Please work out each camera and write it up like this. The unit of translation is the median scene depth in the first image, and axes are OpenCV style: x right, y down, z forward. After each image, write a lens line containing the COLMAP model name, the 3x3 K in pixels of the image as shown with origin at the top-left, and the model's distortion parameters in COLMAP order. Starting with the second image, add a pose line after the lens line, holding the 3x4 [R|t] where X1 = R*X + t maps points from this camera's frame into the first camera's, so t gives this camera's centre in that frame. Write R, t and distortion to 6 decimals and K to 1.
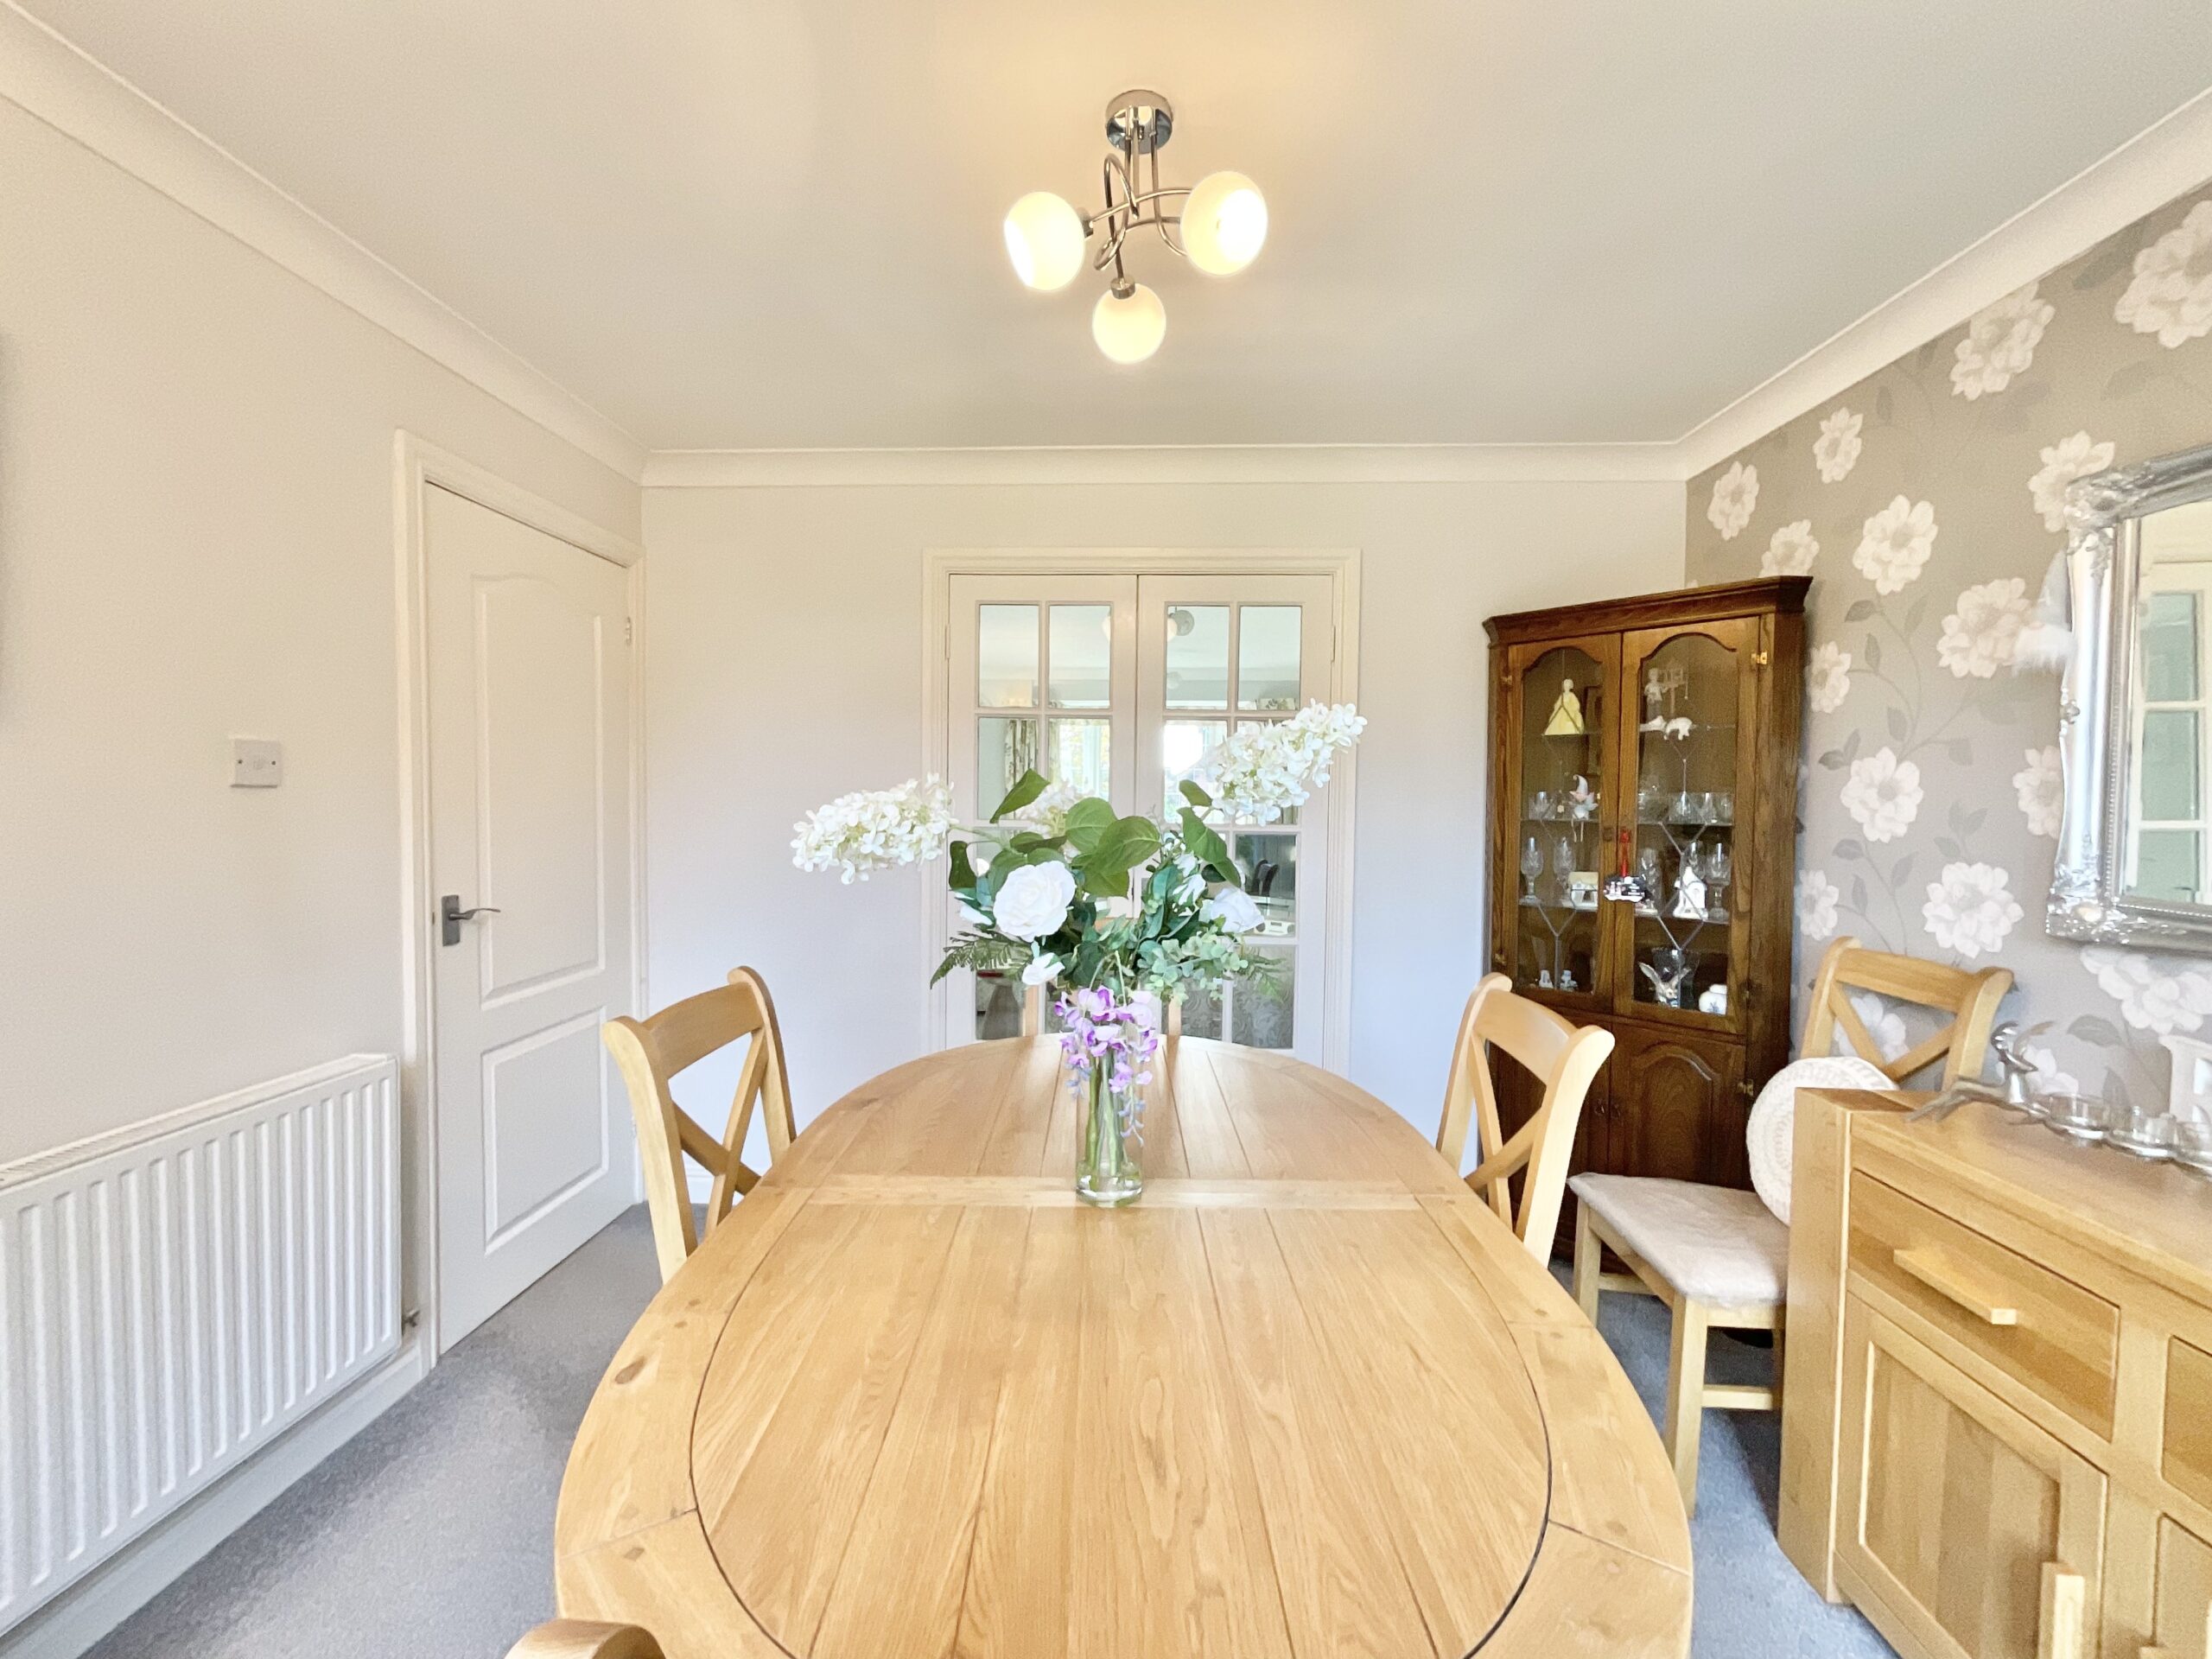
lens RADIAL K [[902.1, 0, 1104.2], [0, 902.1, 827.1], [0, 0, 1]] dist [0.000986, -0.000126]
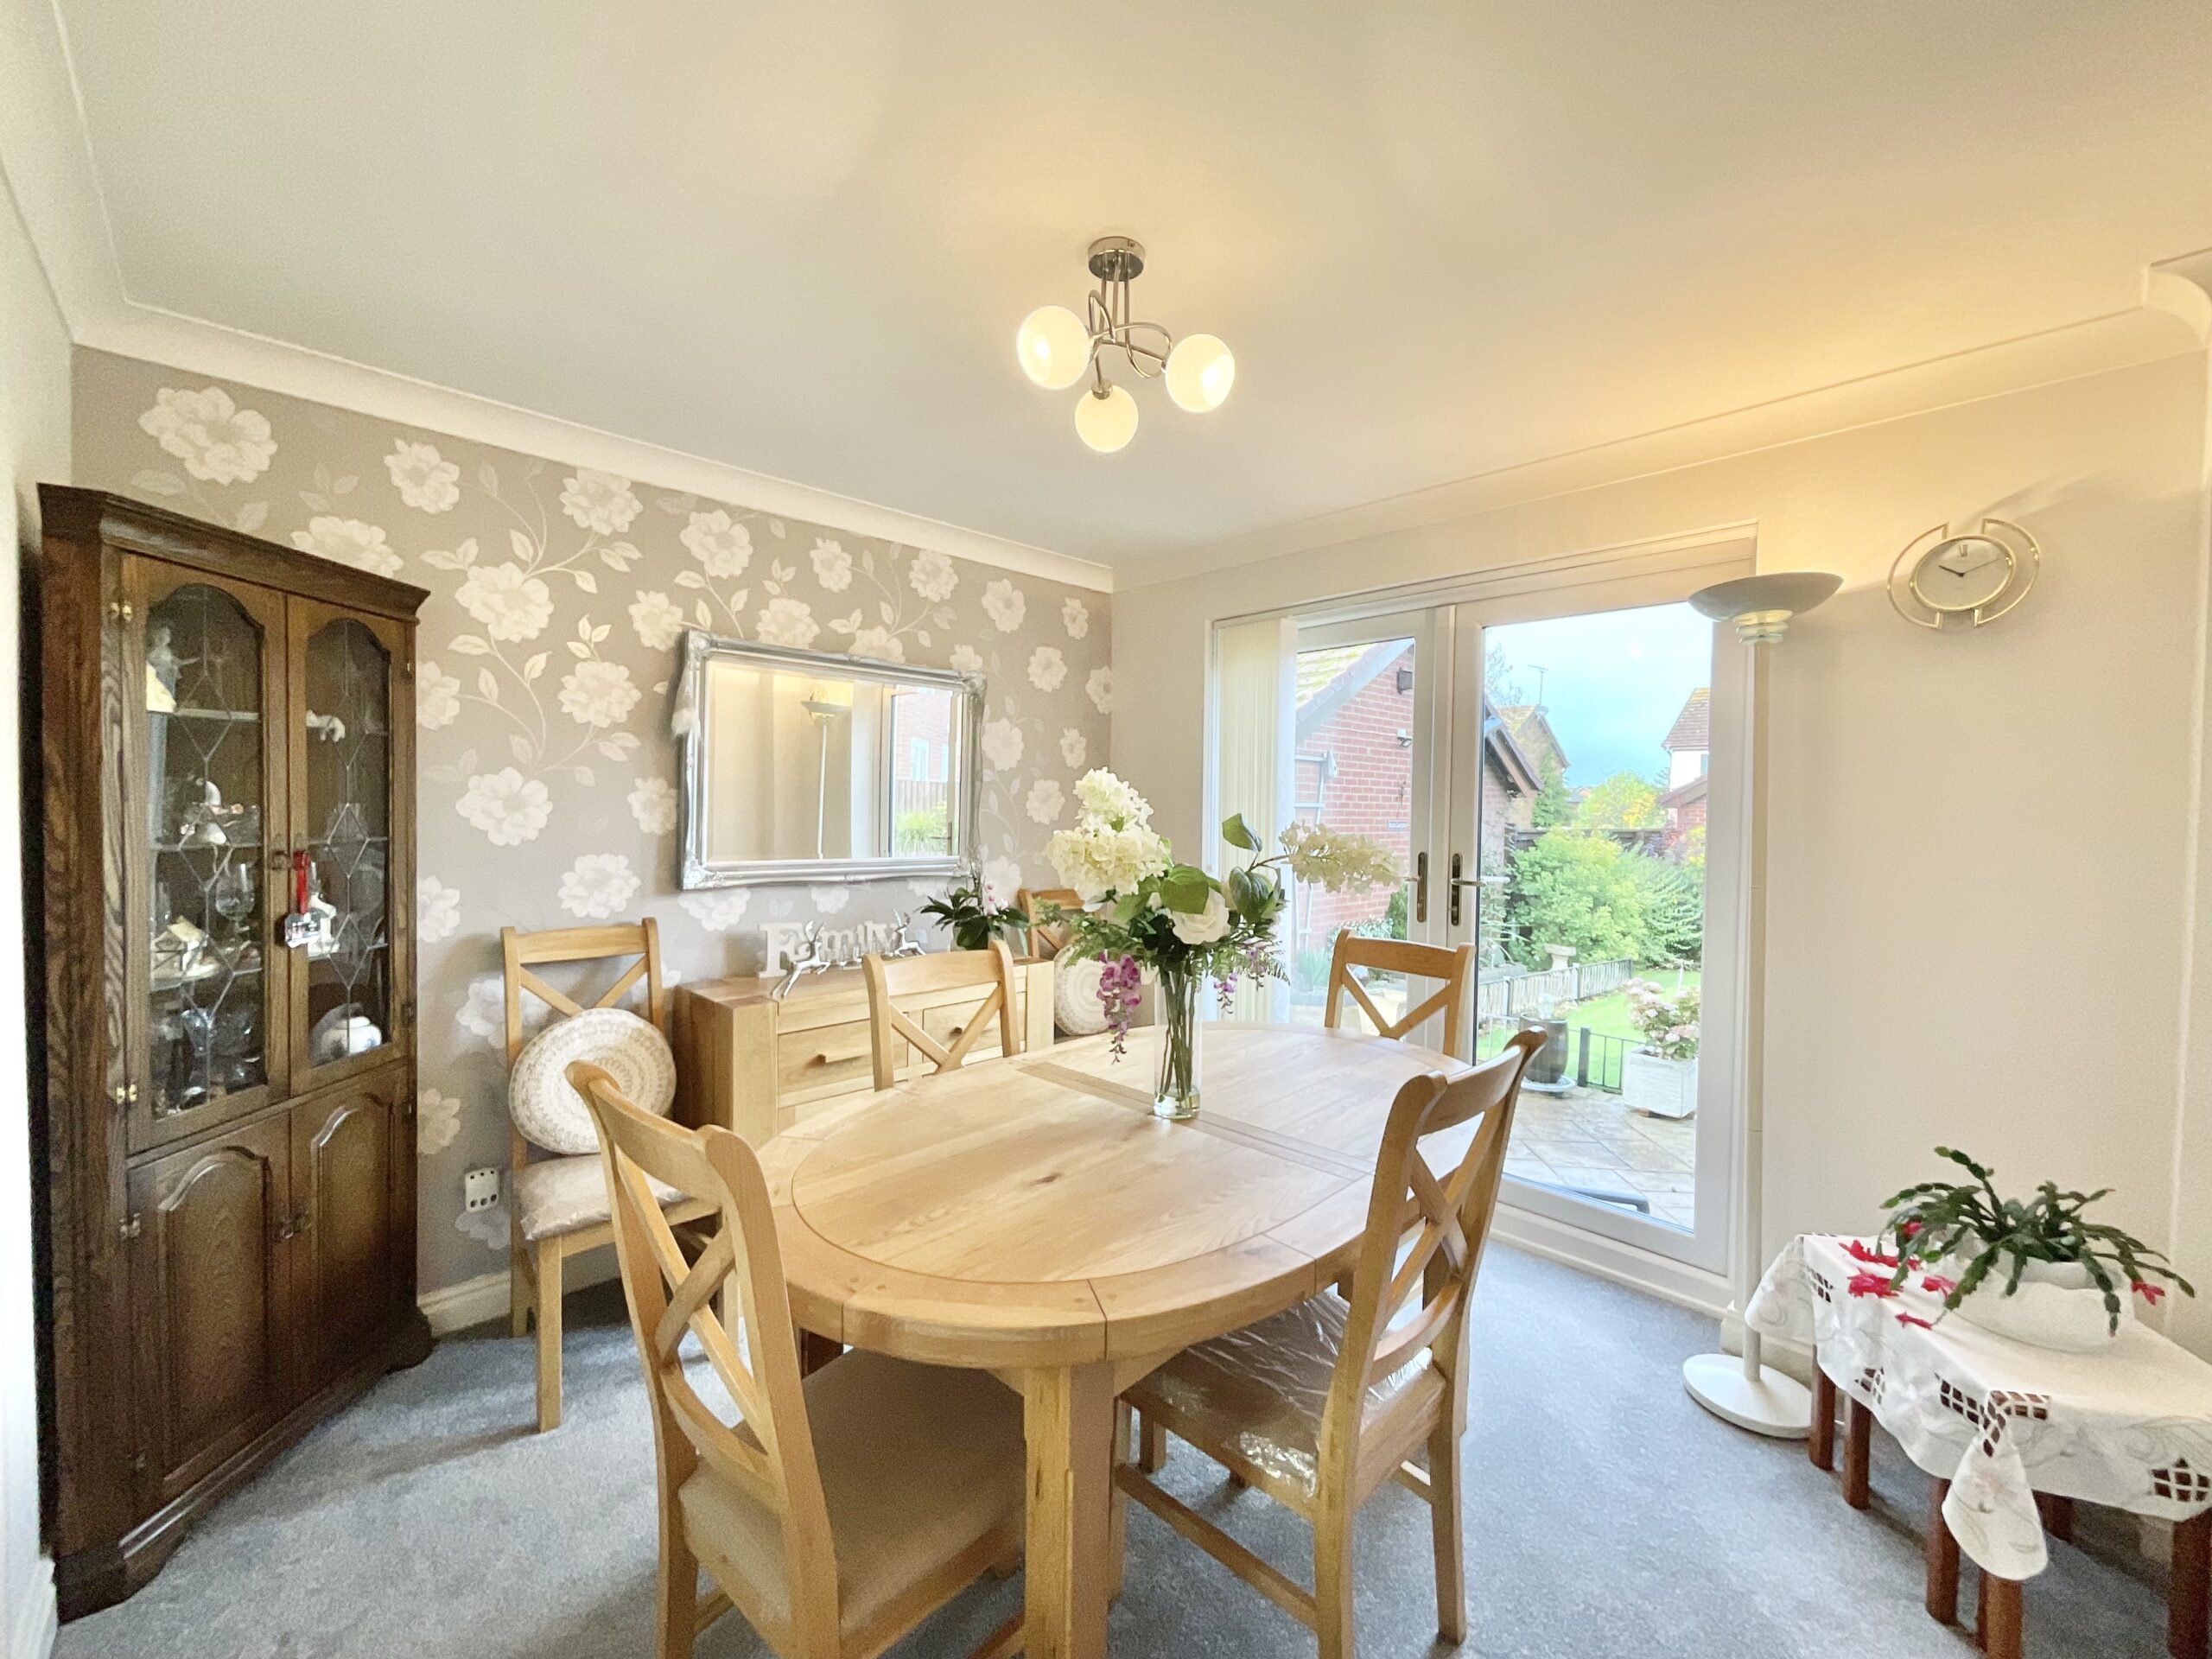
lens RADIAL K [[902.1, 0, 1104.2], [0, 902.1, 827.1], [0, 0, 1]] dist [0.000986, -0.000126]
pose [[-0.731488, -0.035227, 0.680944, -0.600492], [0.004401, 0.998400, 0.056377, -0.079562], [-0.681840, 0.044236, -0.730162, 1.467543]]
